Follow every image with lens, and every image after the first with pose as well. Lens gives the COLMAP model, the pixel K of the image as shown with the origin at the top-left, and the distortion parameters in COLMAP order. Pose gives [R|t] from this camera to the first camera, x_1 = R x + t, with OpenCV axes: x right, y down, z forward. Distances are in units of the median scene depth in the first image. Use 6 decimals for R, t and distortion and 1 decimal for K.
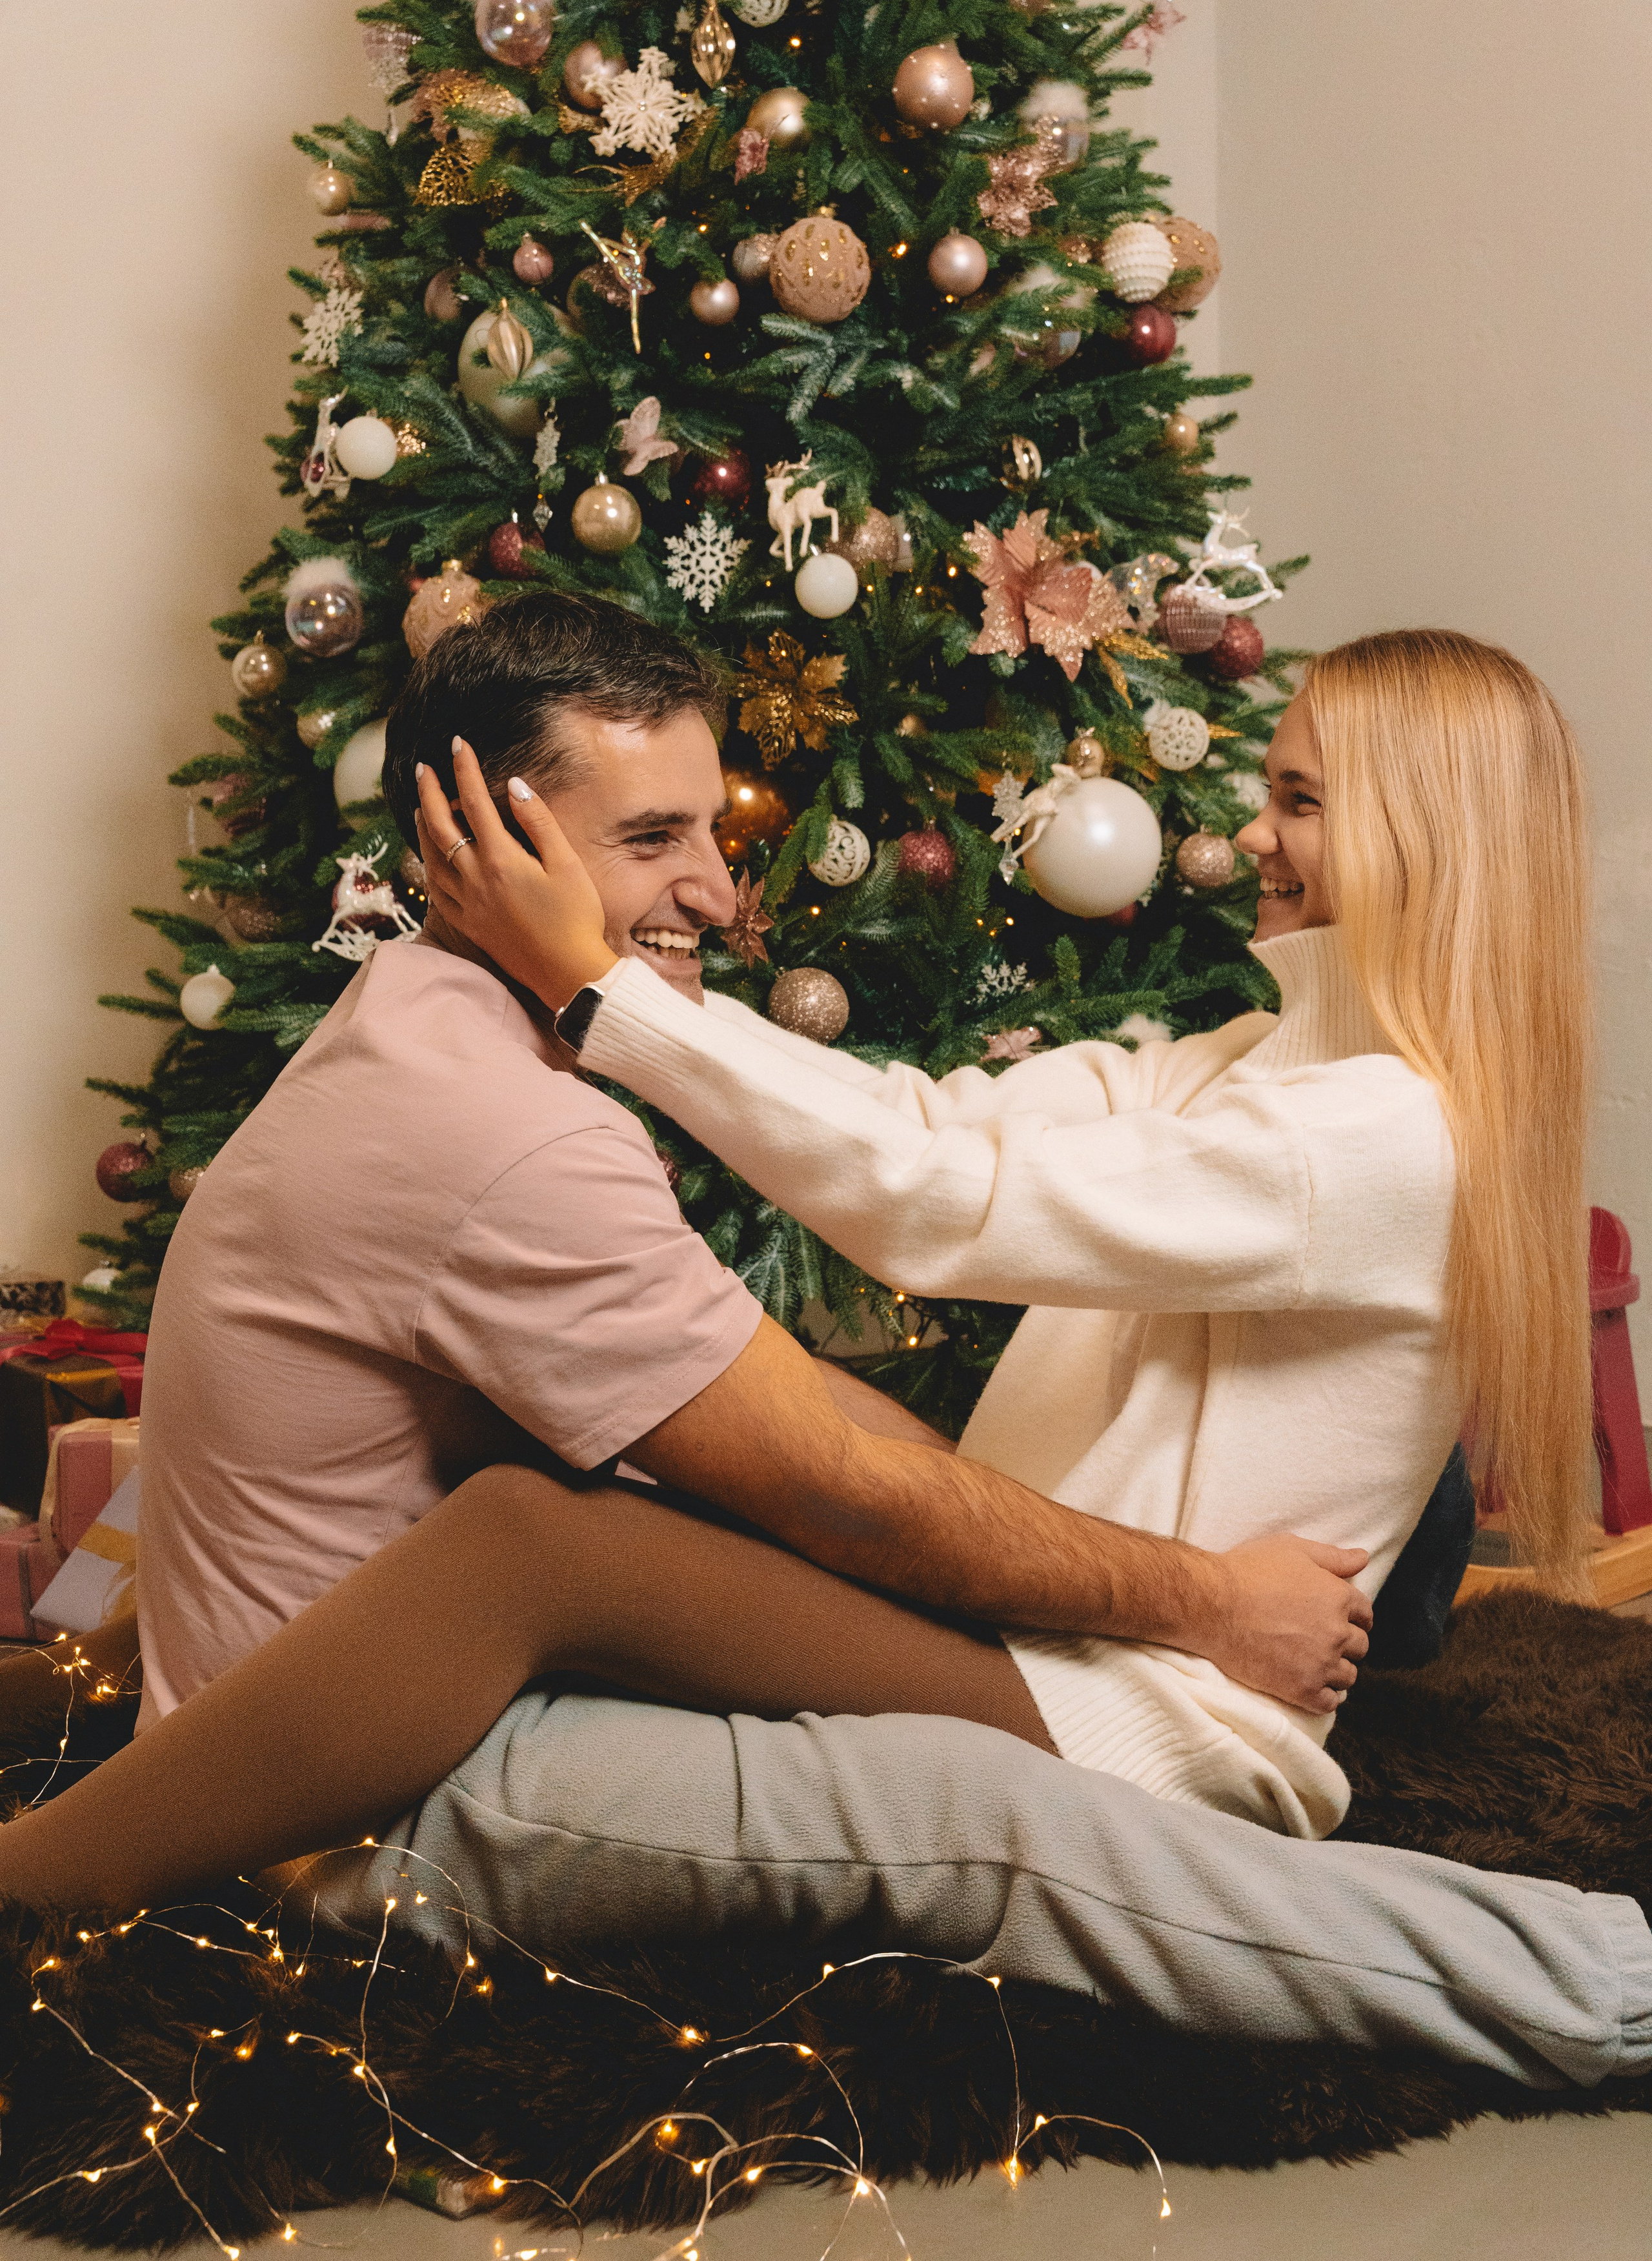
lens RADIAL K [[2659.3, 0, 823.4], [0, 2659.3, 1171.0], [0, 0, 1]] dist [0.019977, -0.007842]
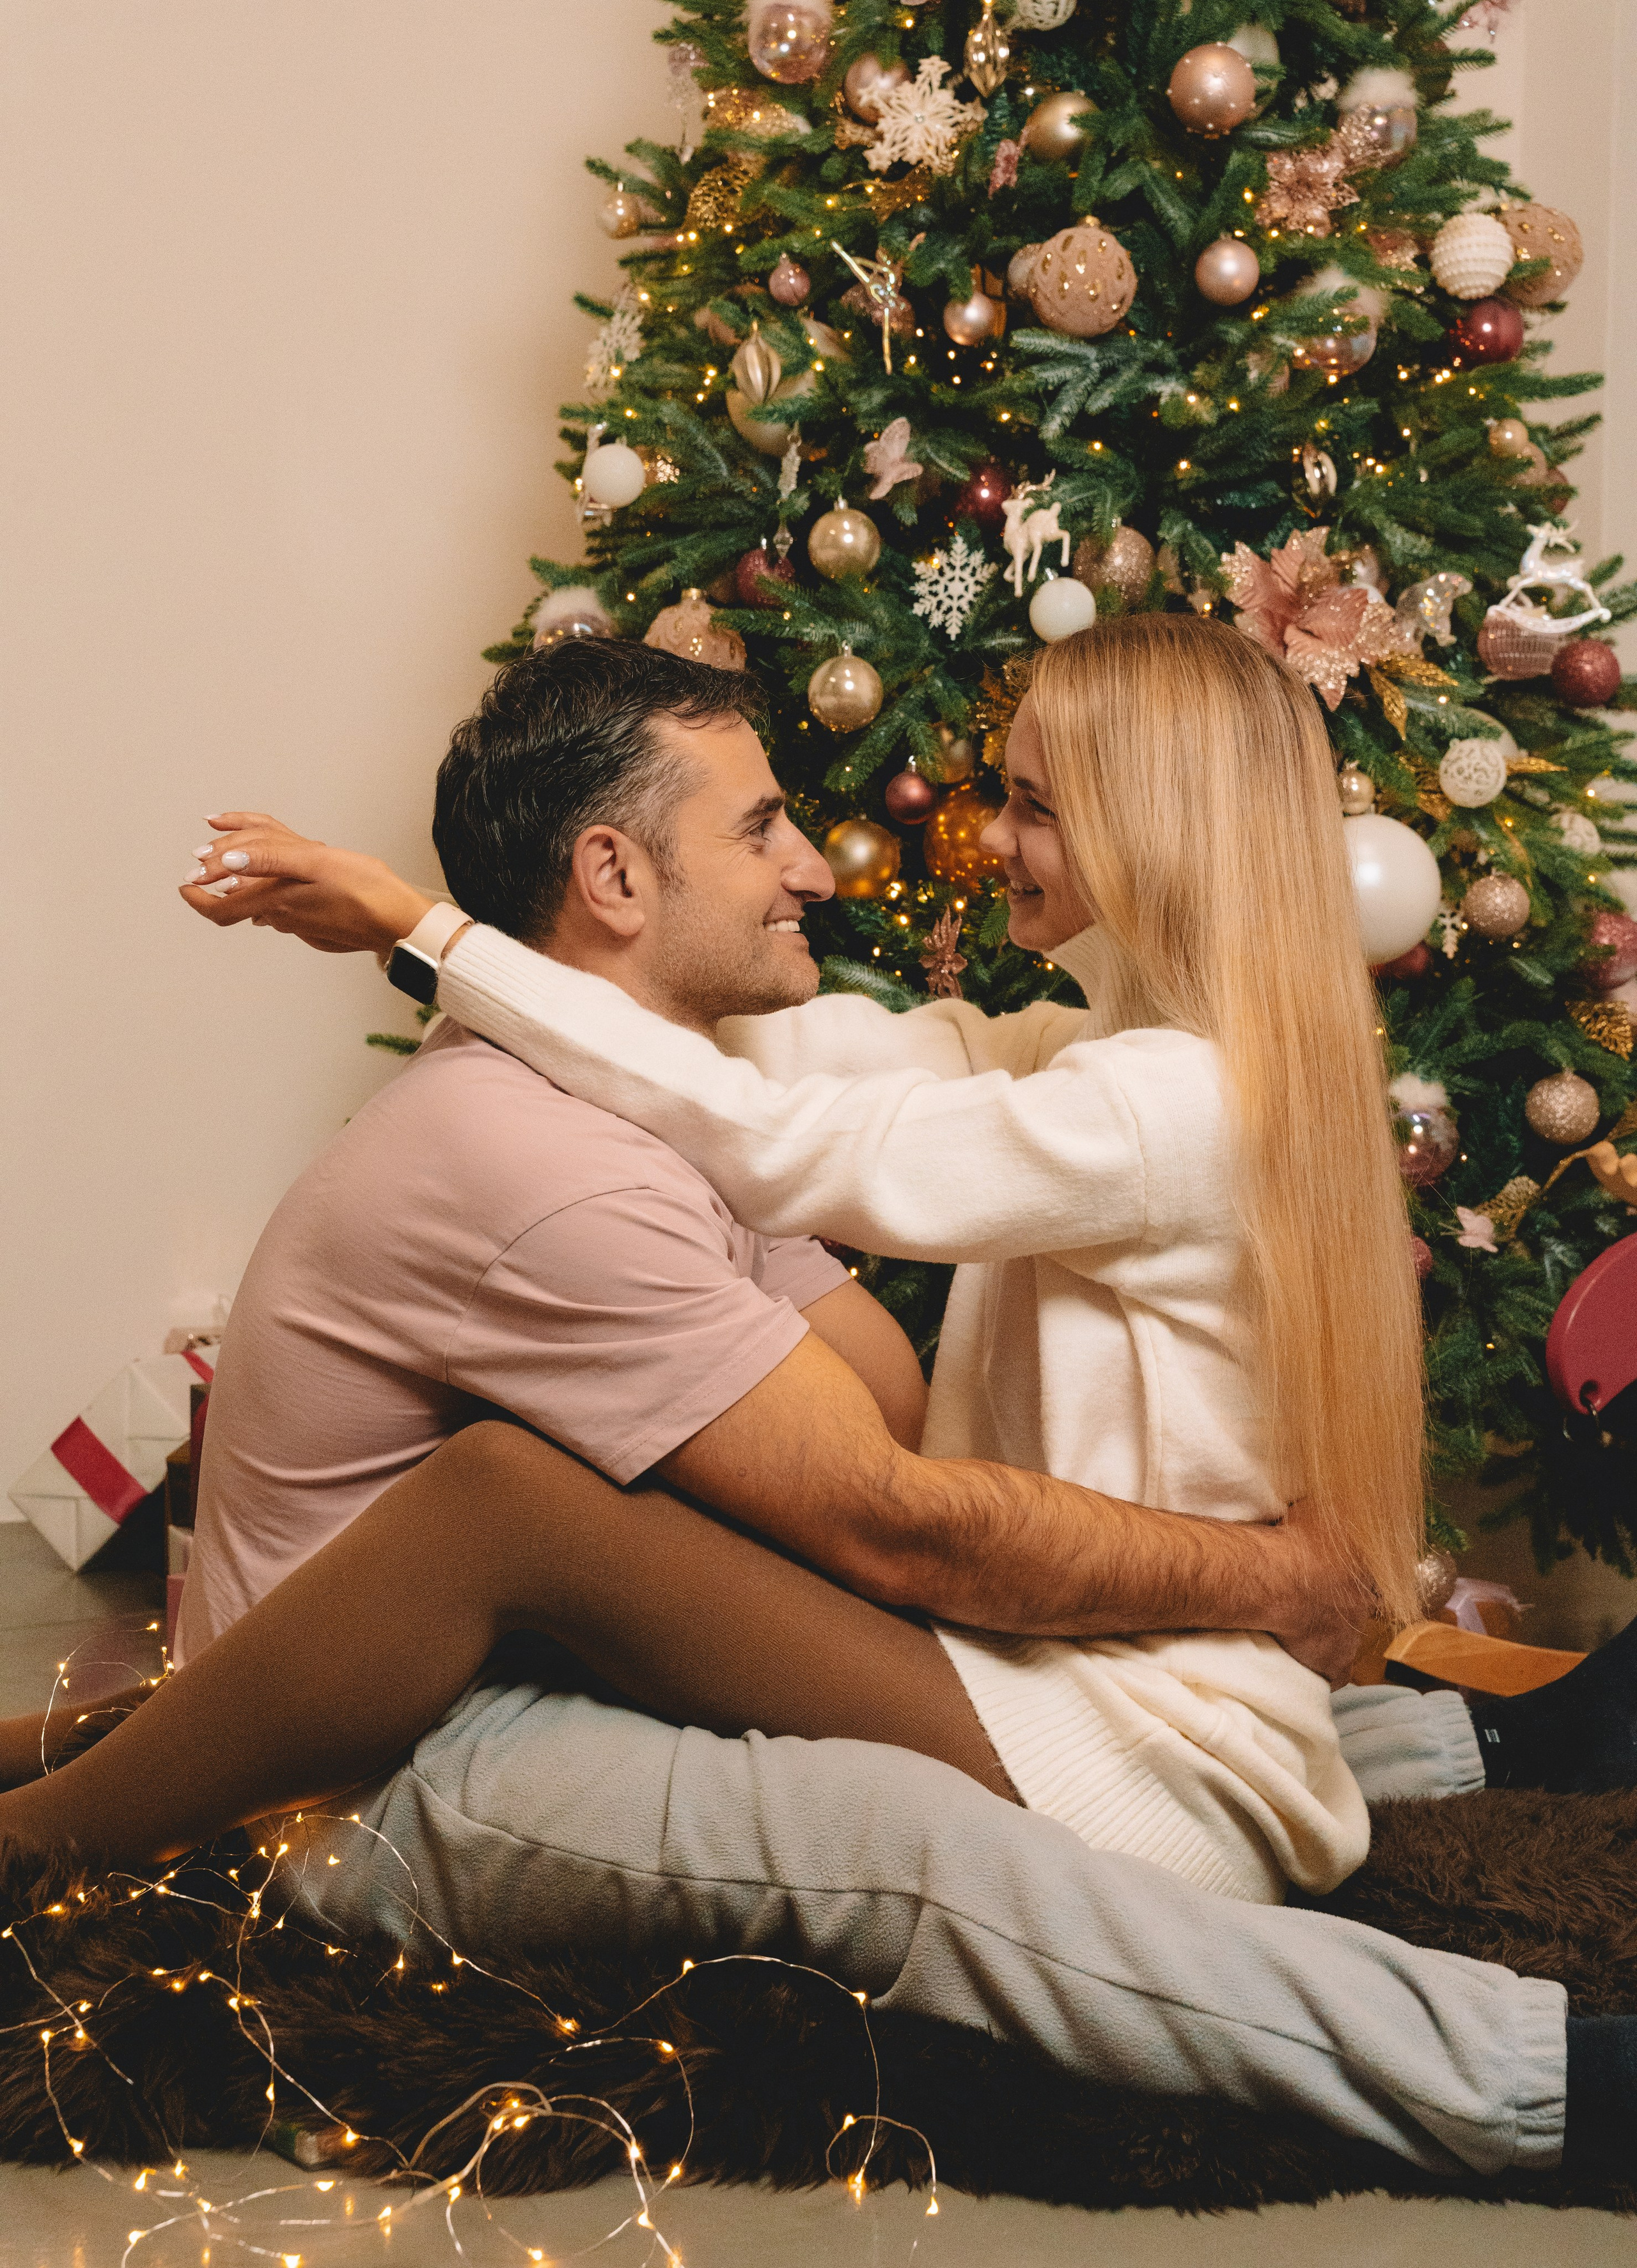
lens RADIAL K [[3167.8, 0, 816.2], [0, 3167.8, 1099.3], [0, 0, 1]] dist [0.031025, 0.028092]
pose [[0.974465, 0.026072, -0.223022, 0.165208], [-0.039126, 0.997757, -0.054314, 0.017176], [0.221106, 0.061653, 0.973299, -0.102308]]
